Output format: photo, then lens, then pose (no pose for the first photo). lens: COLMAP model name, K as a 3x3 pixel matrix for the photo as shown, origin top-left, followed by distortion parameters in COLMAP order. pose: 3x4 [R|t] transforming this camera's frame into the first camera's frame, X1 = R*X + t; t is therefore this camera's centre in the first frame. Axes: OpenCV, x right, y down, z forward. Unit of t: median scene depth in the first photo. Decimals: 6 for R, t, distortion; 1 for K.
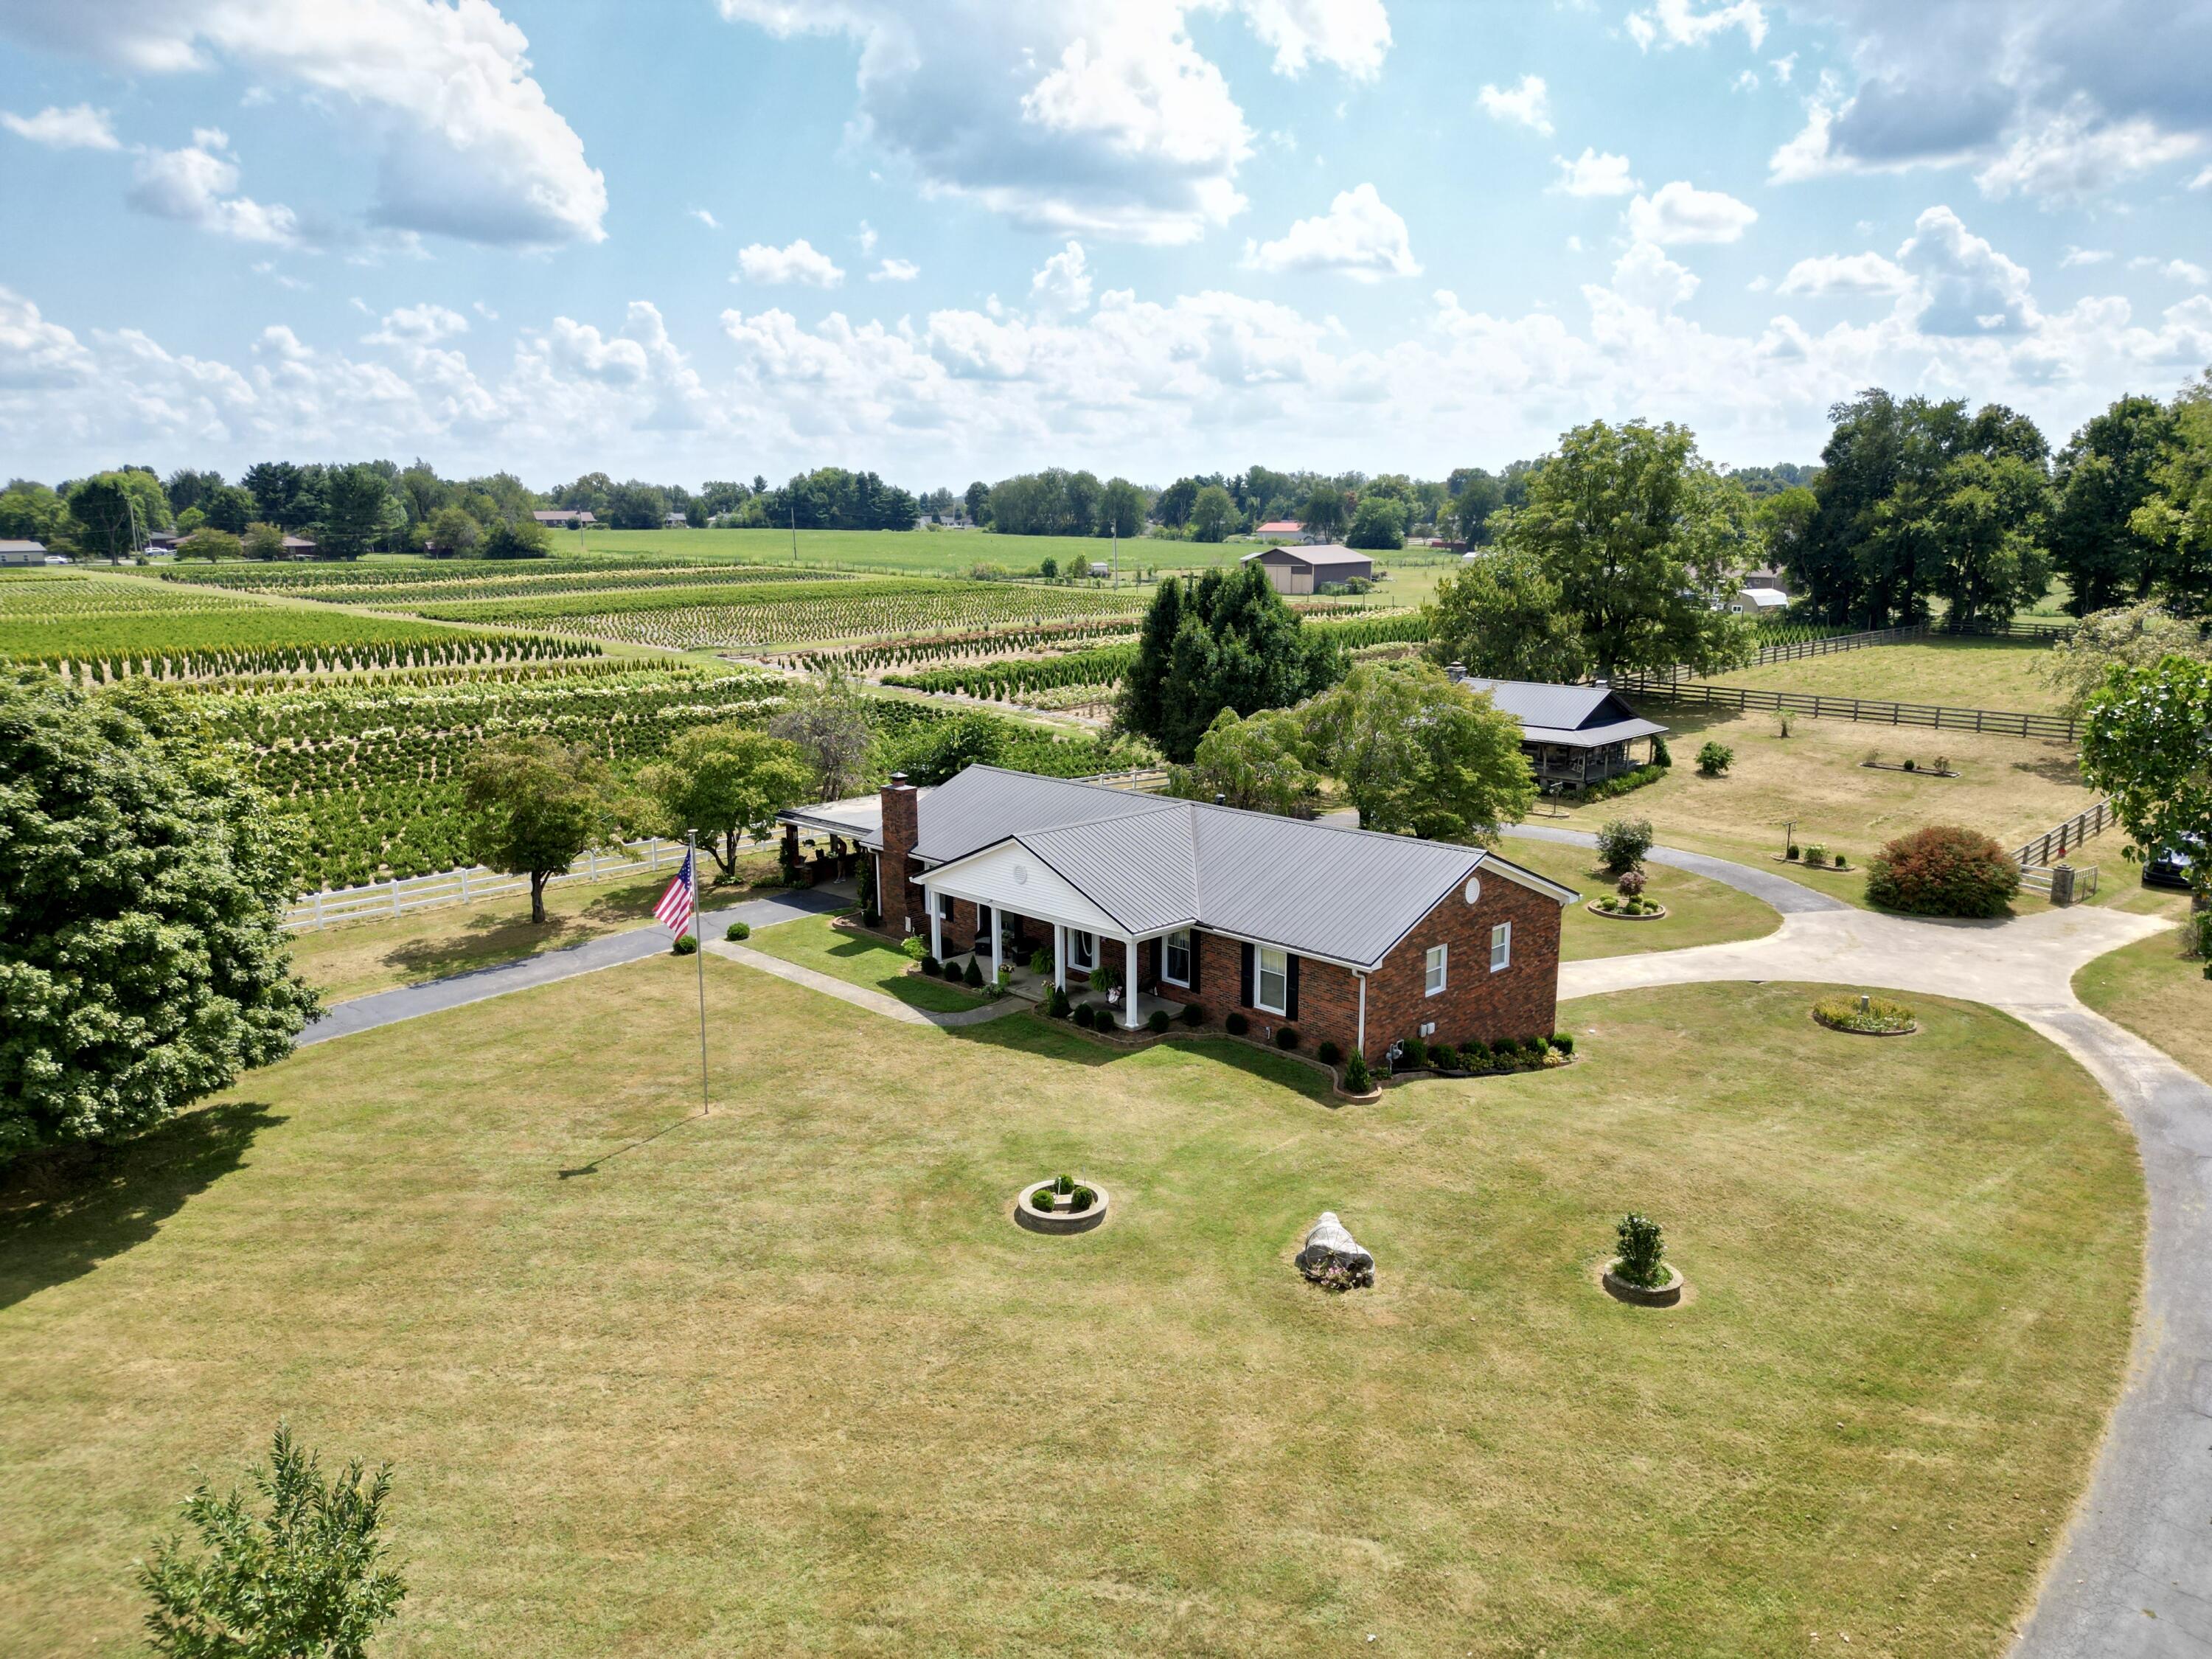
lens RADIAL K [[1562.0, 0, 1095.7], [0, 1562.0, 824.3], [0, 0, 1]] dist [0.072033, -0.077816]
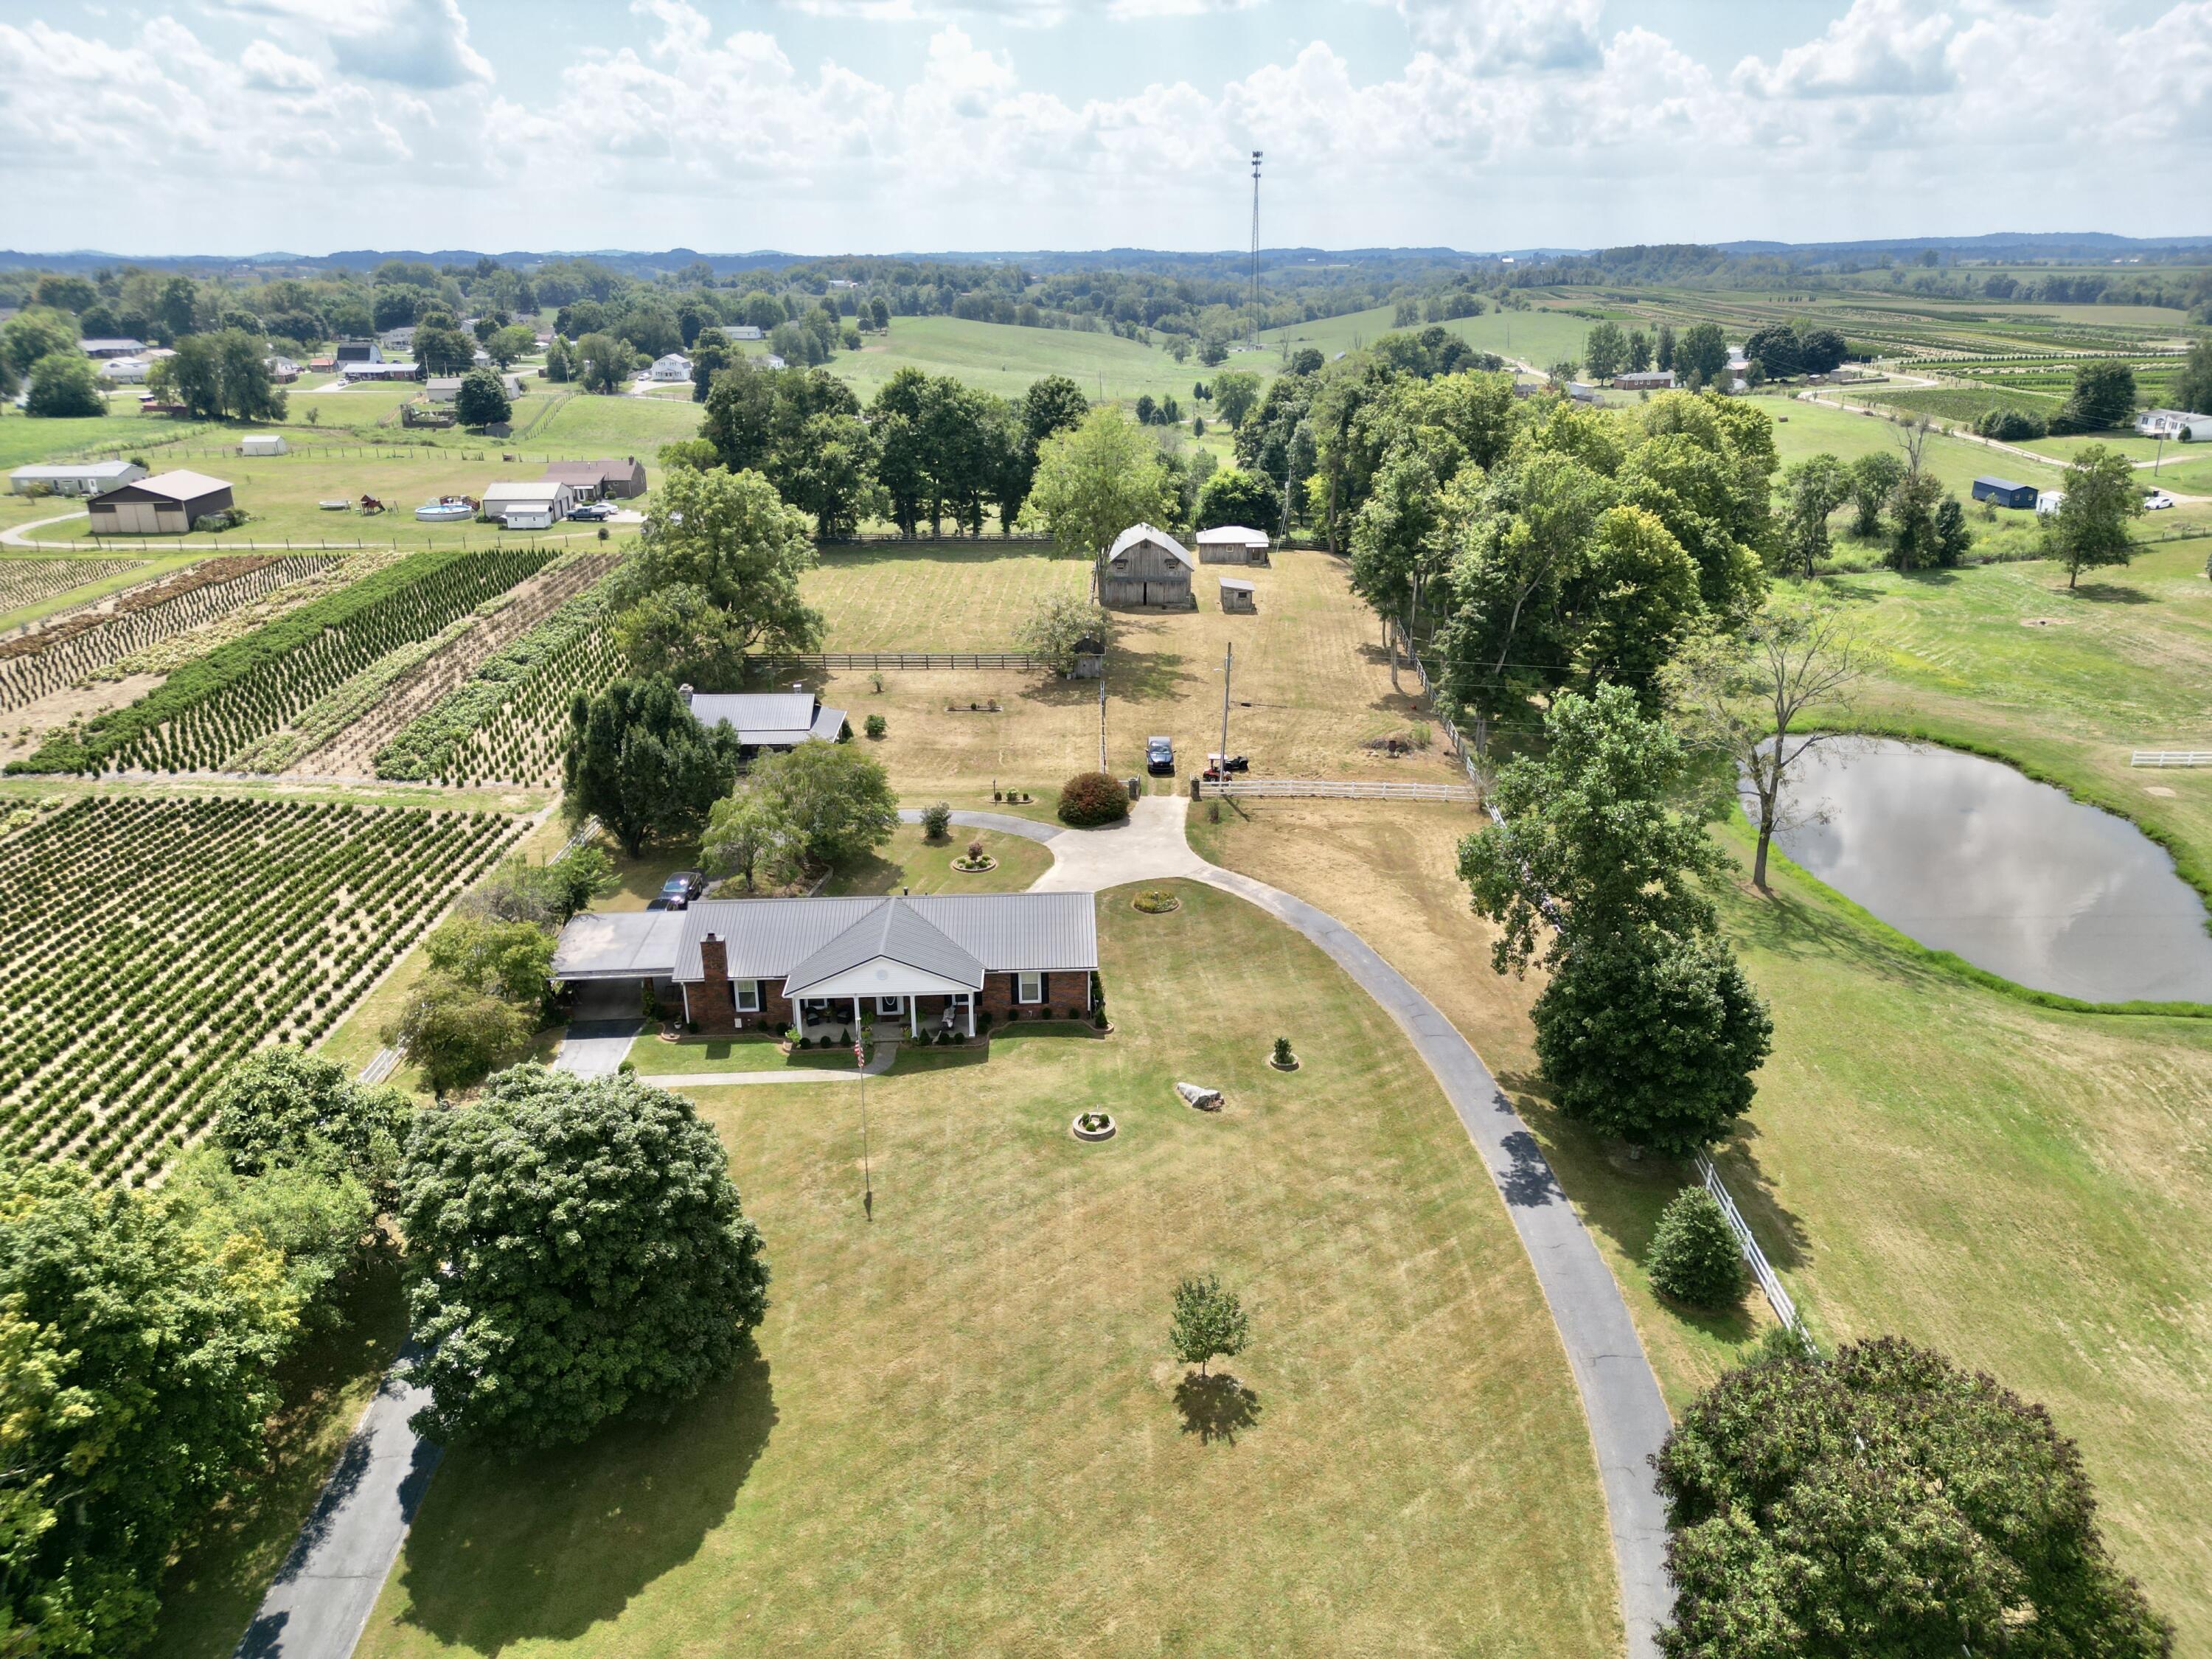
lens RADIAL K [[1562.0, 0, 1107.7], [0, 1562.0, 823.5], [0, 0, 1]] dist [0.072033, -0.077816]
pose [[0.666742, -0.251785, 0.701470, -0.634279], [0.150131, 0.967285, 0.204499, -0.268421], [-0.730011, -0.031036, 0.682730, -0.212852]]
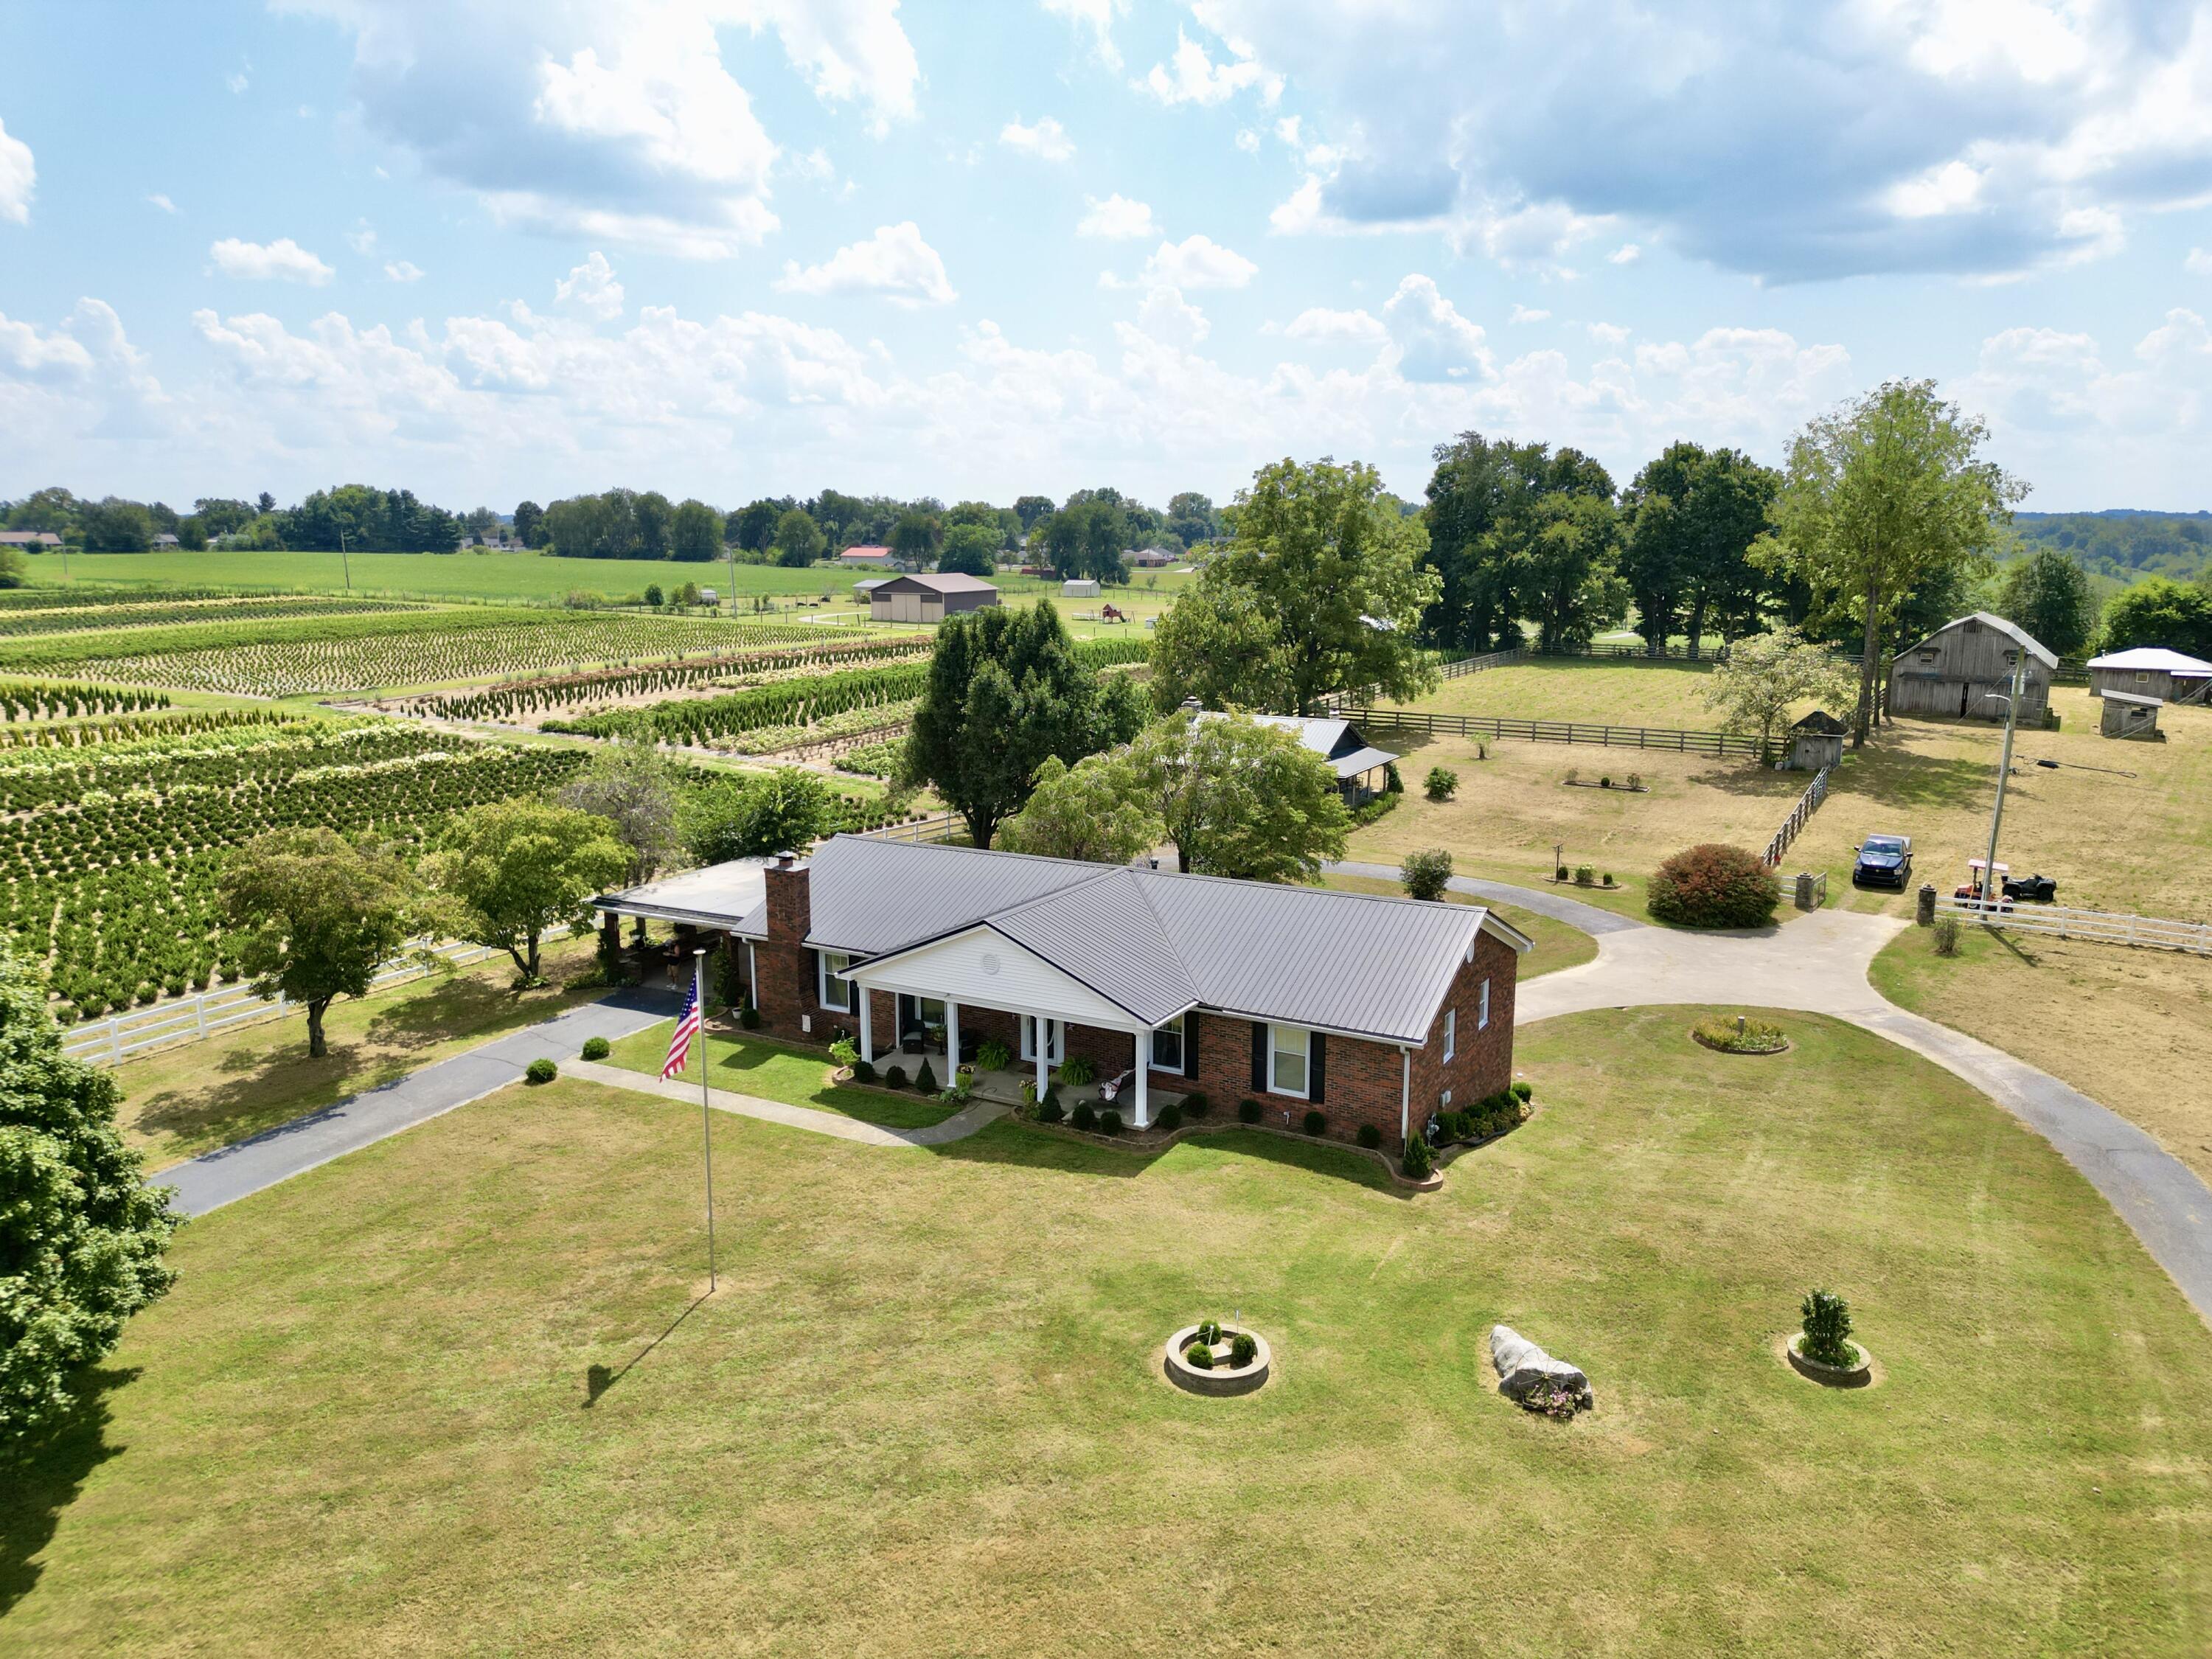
lens RADIAL K [[1562.0, 0, 1098.6], [0, 1562.0, 820.0], [0, 0, 1]] dist [0.072033, -0.077816]
pose [[0.959942, -0.047656, 0.276115, -0.140331], [0.052236, 0.998592, -0.009253, -0.023394], [-0.275285, 0.023306, 0.961080, 0.073860]]
